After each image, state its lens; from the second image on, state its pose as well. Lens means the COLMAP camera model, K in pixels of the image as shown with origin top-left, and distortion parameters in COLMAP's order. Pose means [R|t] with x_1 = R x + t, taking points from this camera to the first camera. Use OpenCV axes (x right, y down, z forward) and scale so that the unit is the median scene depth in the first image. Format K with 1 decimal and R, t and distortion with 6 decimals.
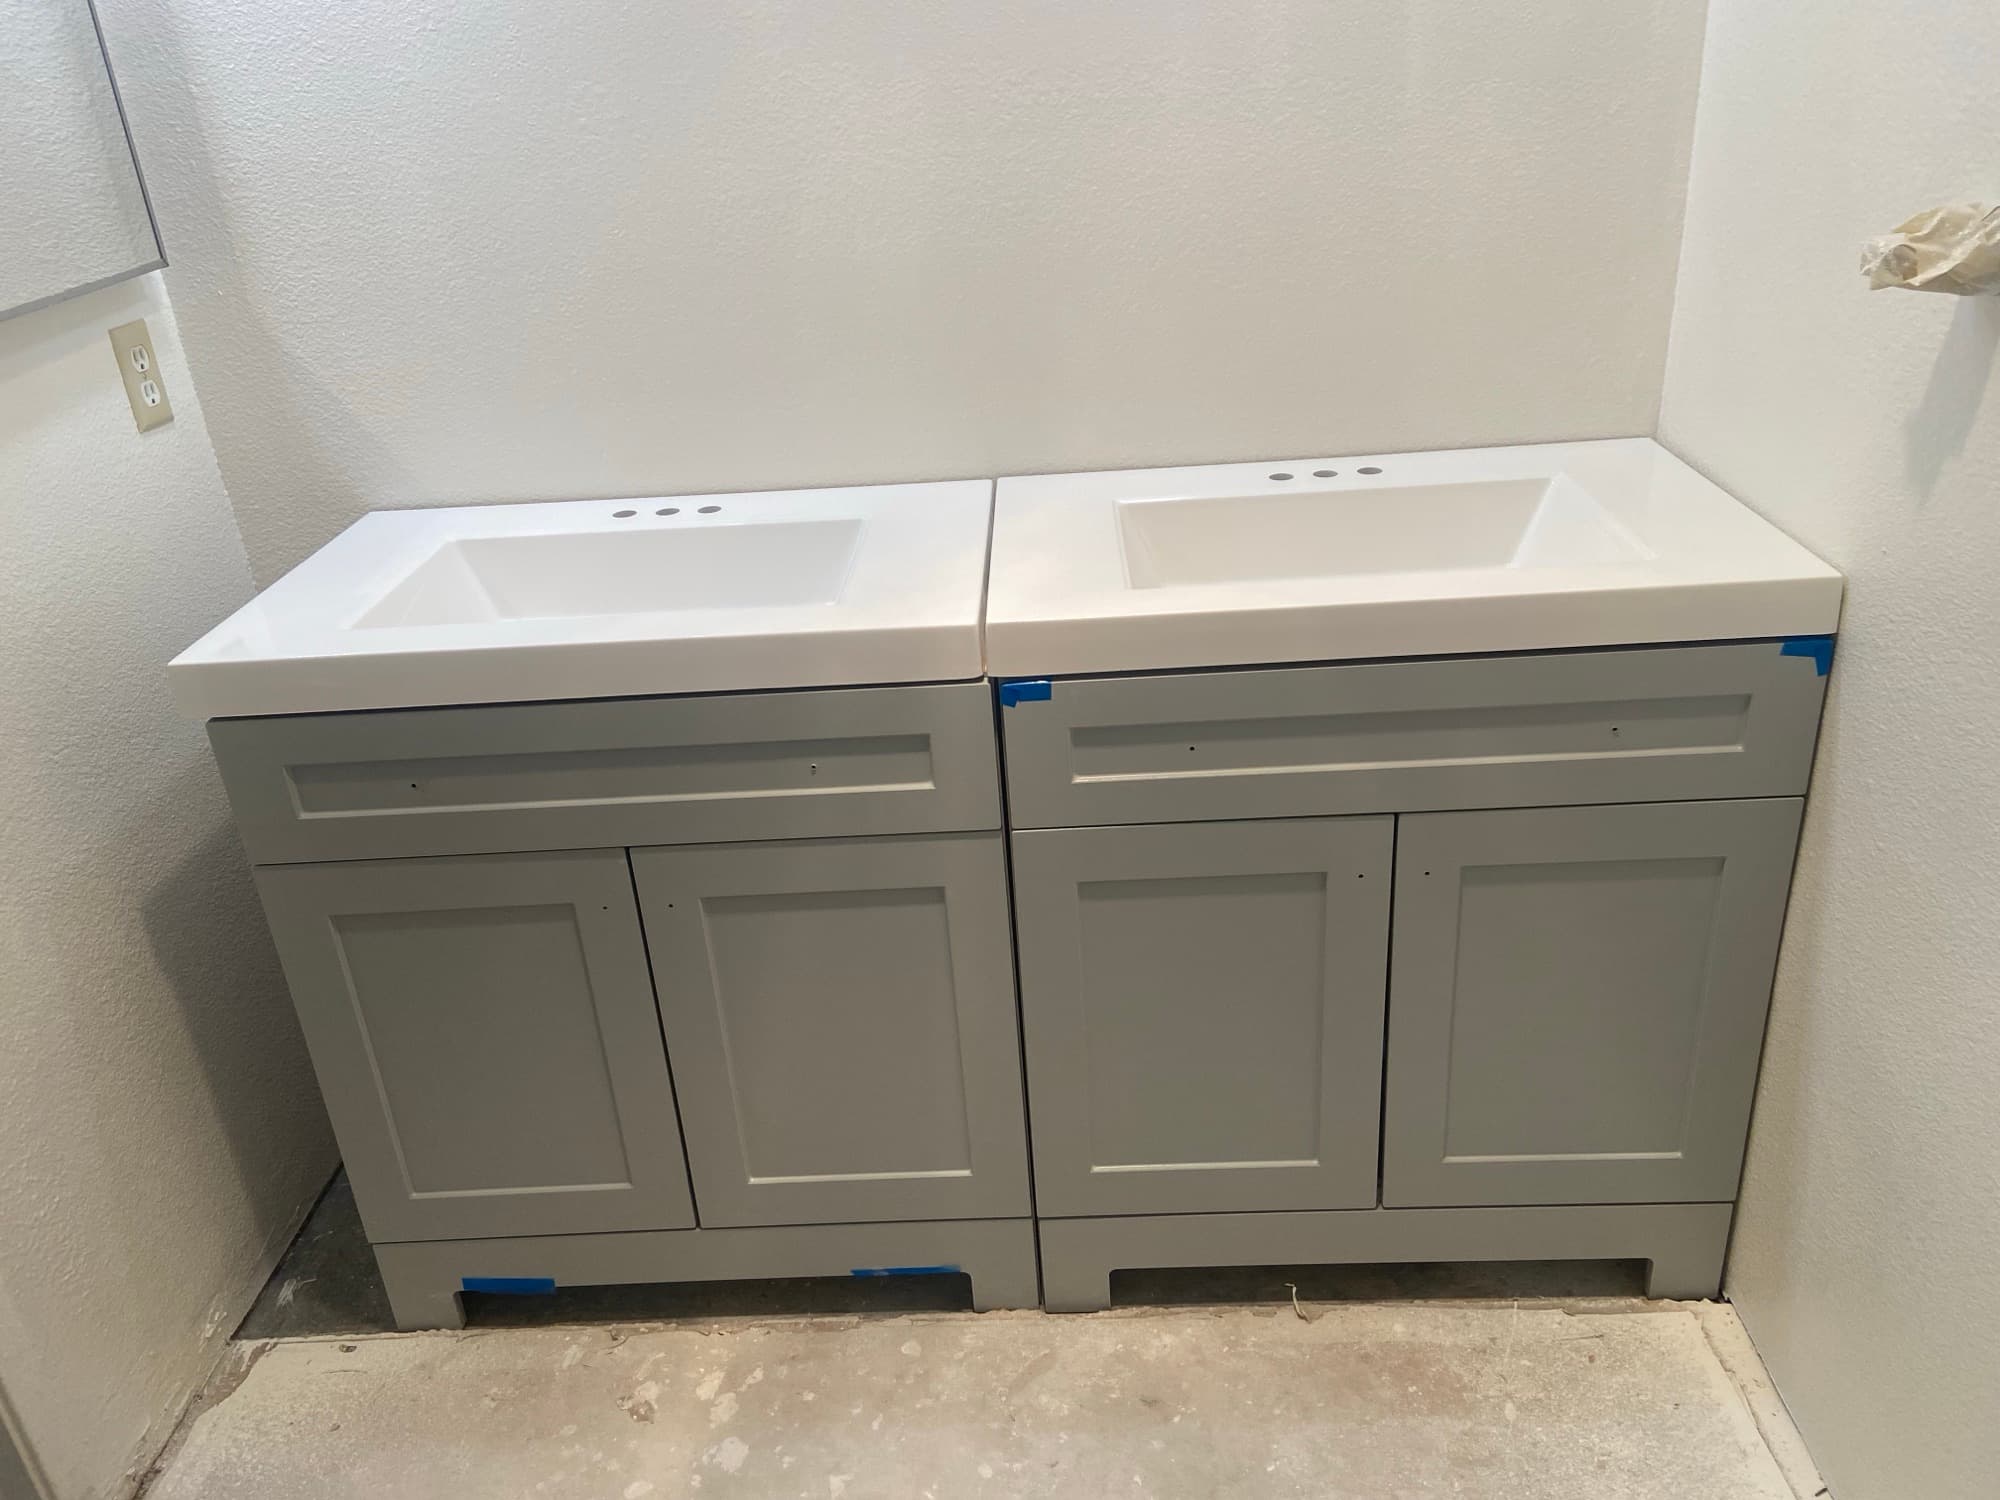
lens RADIAL K [[1527.1, 0, 1012.1], [0, 1527.1, 700.0], [0, 0, 1]] dist [0.107317, -0.133342]
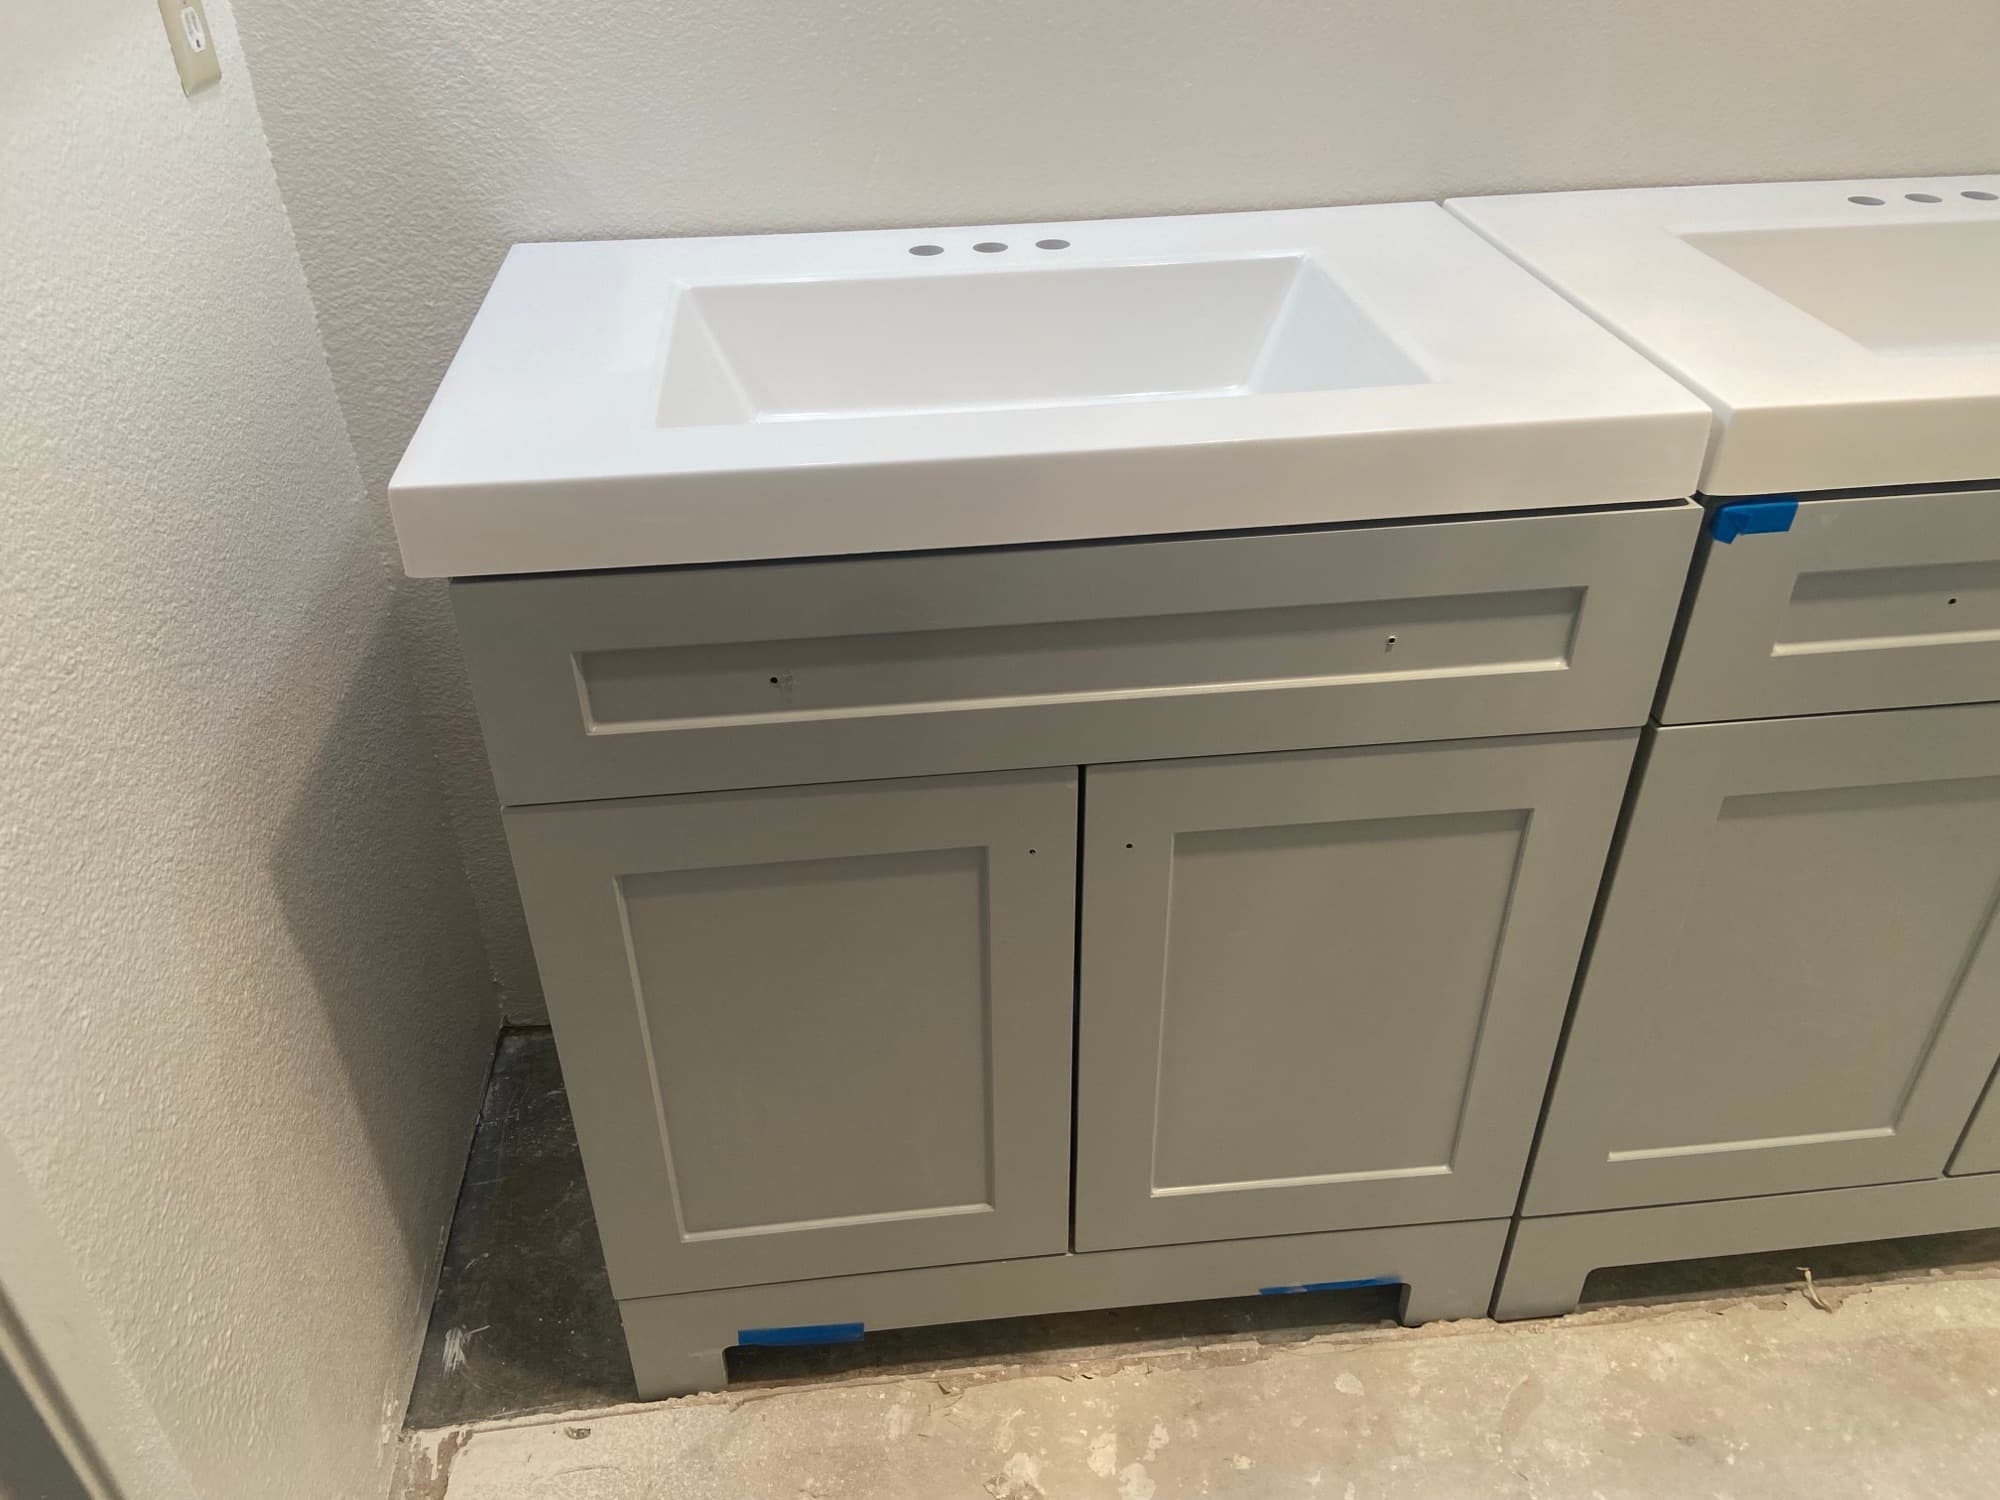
lens RADIAL K [[1527.1, 0, 980.2], [0, 1527.1, 740.6], [0, 0, 1]] dist [0.107317, -0.133342]
pose [[0.991106, -0.028126, 0.130071, -0.337474], [0.007872, 0.988090, 0.153677, -0.013786], [-0.132844, -0.151286, 0.979523, 0.324173]]
